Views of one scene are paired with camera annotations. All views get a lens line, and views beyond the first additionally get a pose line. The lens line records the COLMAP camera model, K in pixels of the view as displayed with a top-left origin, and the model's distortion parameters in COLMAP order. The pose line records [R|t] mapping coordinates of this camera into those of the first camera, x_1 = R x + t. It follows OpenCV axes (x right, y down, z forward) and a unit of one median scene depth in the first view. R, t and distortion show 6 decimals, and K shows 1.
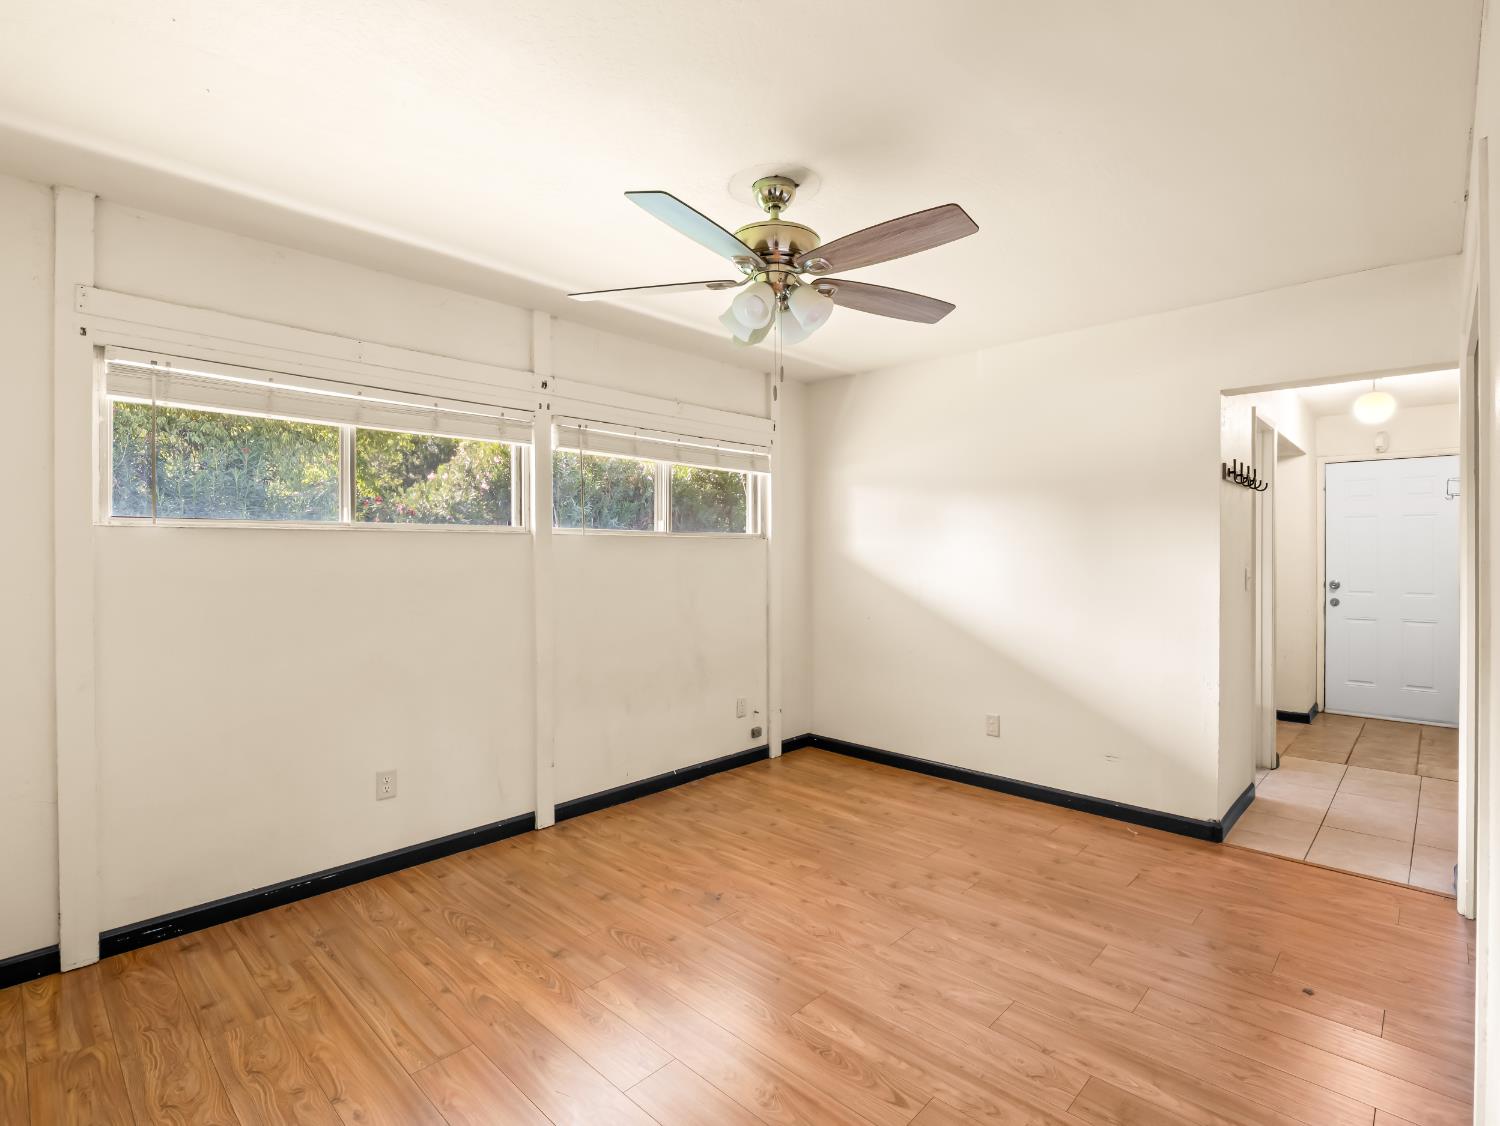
lens RADIAL K [[728.9, 0, 752.6], [0, 728.9, 555.6], [0, 0, 1]] dist [-0.006777, -0.001989]
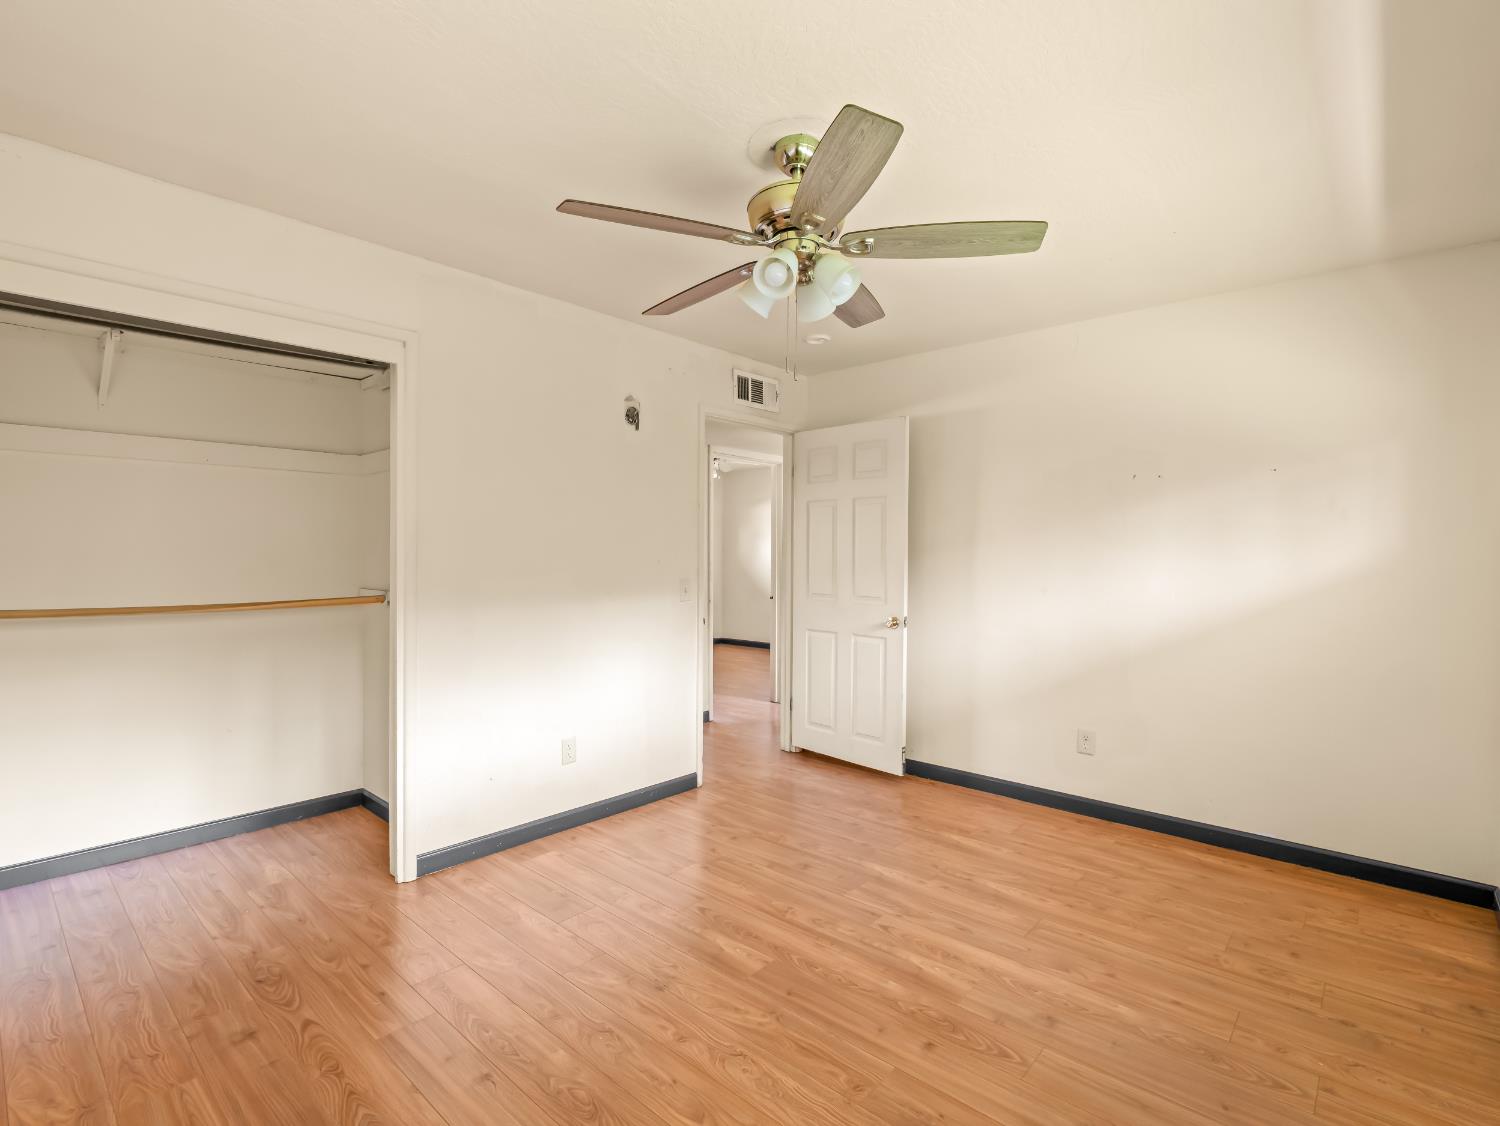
lens RADIAL K [[728.9, 0, 749.0], [0, 728.9, 554.5], [0, 0, 1]] dist [-0.006777, -0.001989]
pose [[-0.999633, -0.005897, -0.026446, 0.086432], [-0.006029, 0.999970, 0.004911, 0.001407], [0.026416, 0.005068, -0.999638, 1.450629]]
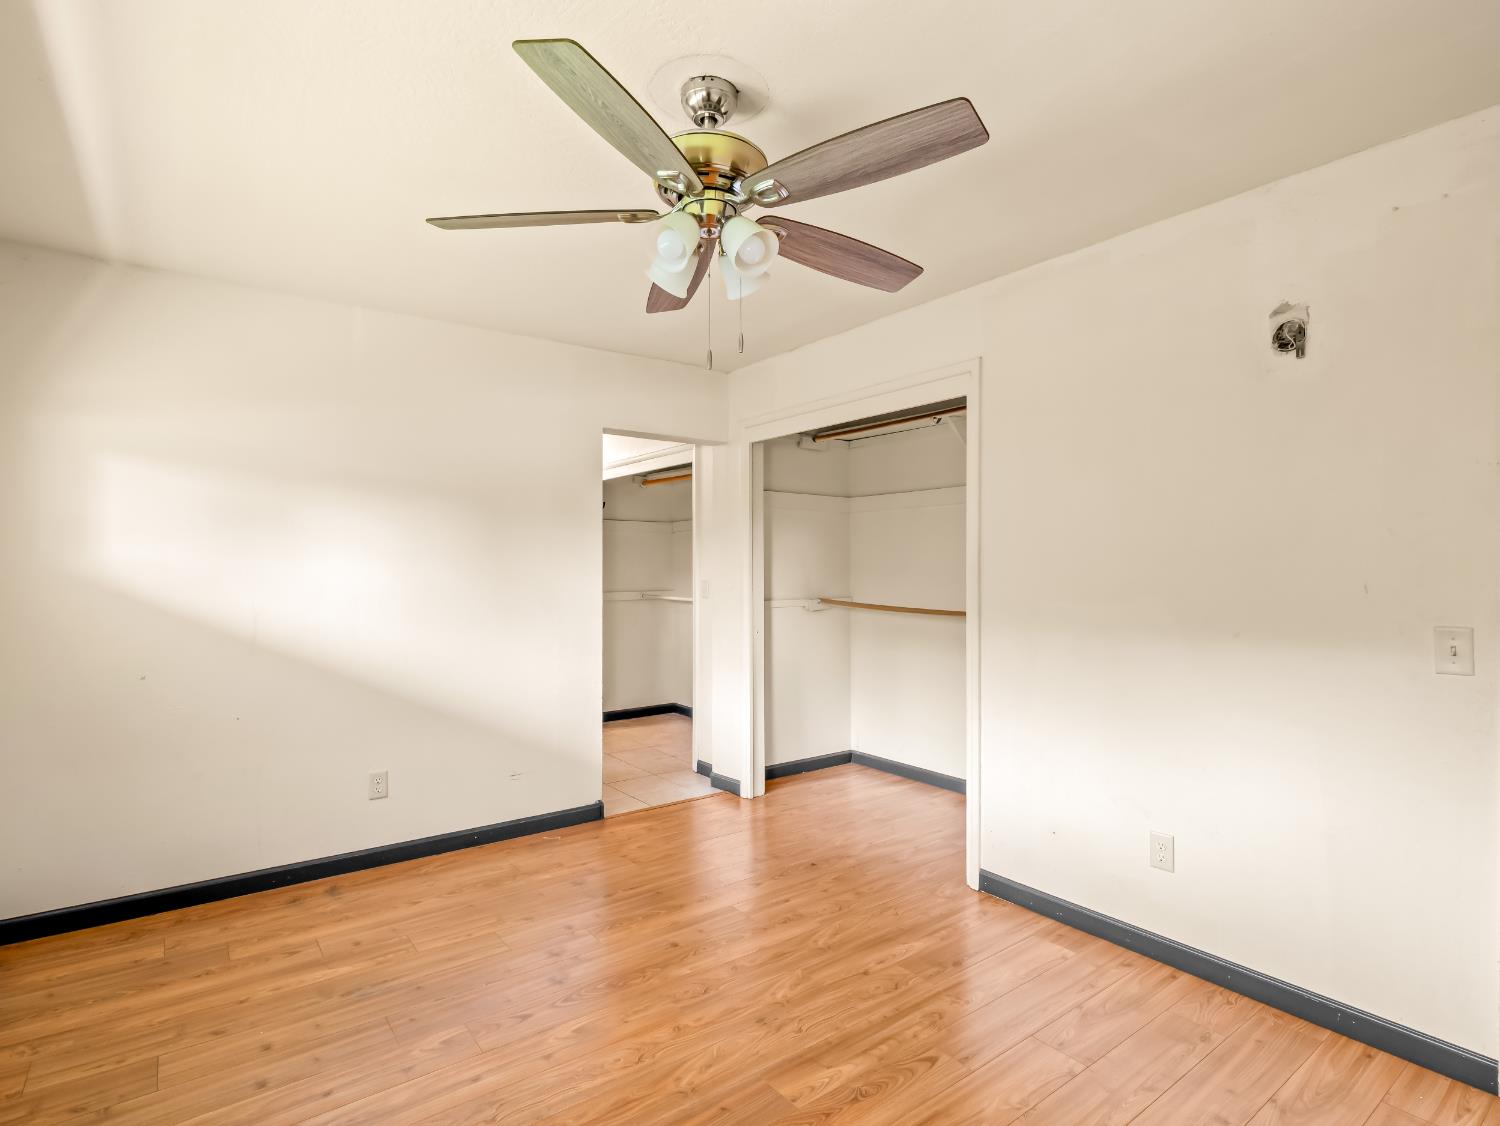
lens RADIAL K [[768.5, 0, 748.0], [0, 768.5, 573.7], [0, 0, 1]] dist [0.000905, 0.000316]
pose [[0.172078, -0.005893, 0.985066, -0.576469], [0.005444, 0.999973, 0.005031, 0.000134], [-0.985068, 0.004497, 0.172105, 0.615965]]
